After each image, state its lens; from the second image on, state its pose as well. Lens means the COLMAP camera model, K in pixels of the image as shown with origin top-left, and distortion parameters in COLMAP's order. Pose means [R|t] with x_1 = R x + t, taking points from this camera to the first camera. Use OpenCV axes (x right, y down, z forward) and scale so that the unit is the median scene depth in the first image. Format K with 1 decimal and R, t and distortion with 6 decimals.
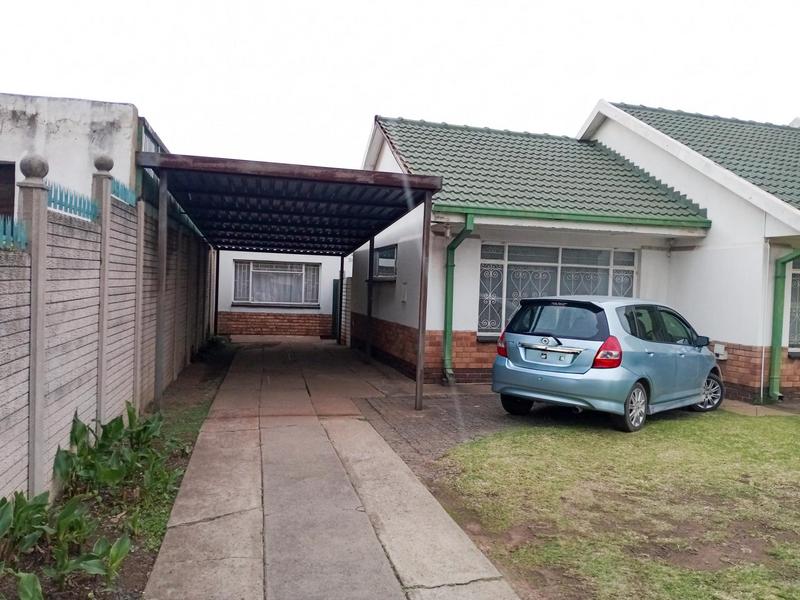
lens RADIAL K [[615.9, 0, 401.6], [0, 615.9, 298.4], [0, 0, 1]] dist [0.069591, -0.128035]
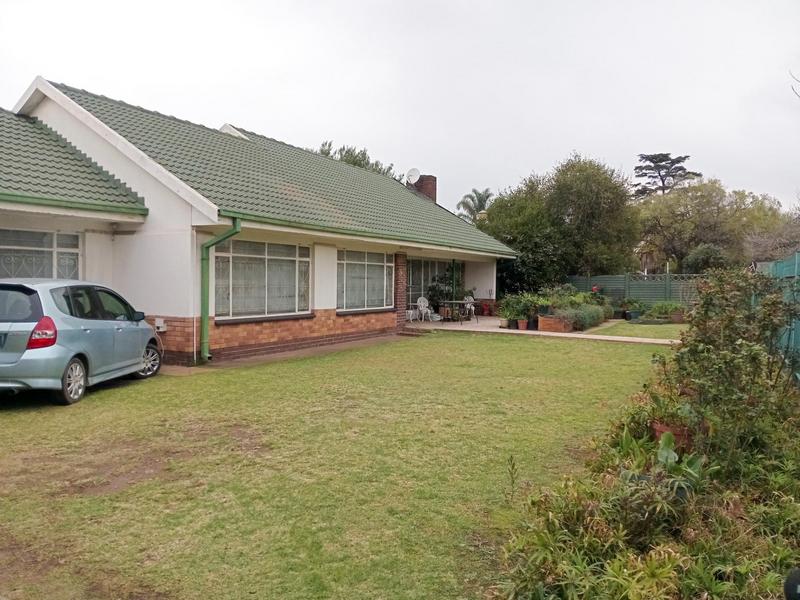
lens RADIAL K [[615.9, 0, 393.4], [0, 615.9, 296.0], [0, 0, 1]] dist [0.069591, -0.128035]
pose [[0.698654, -0.046954, 0.713917, 0.001407], [0.028322, 0.998877, 0.037980, 0.002380], [-0.714899, -0.006315, 0.699199, -0.110720]]
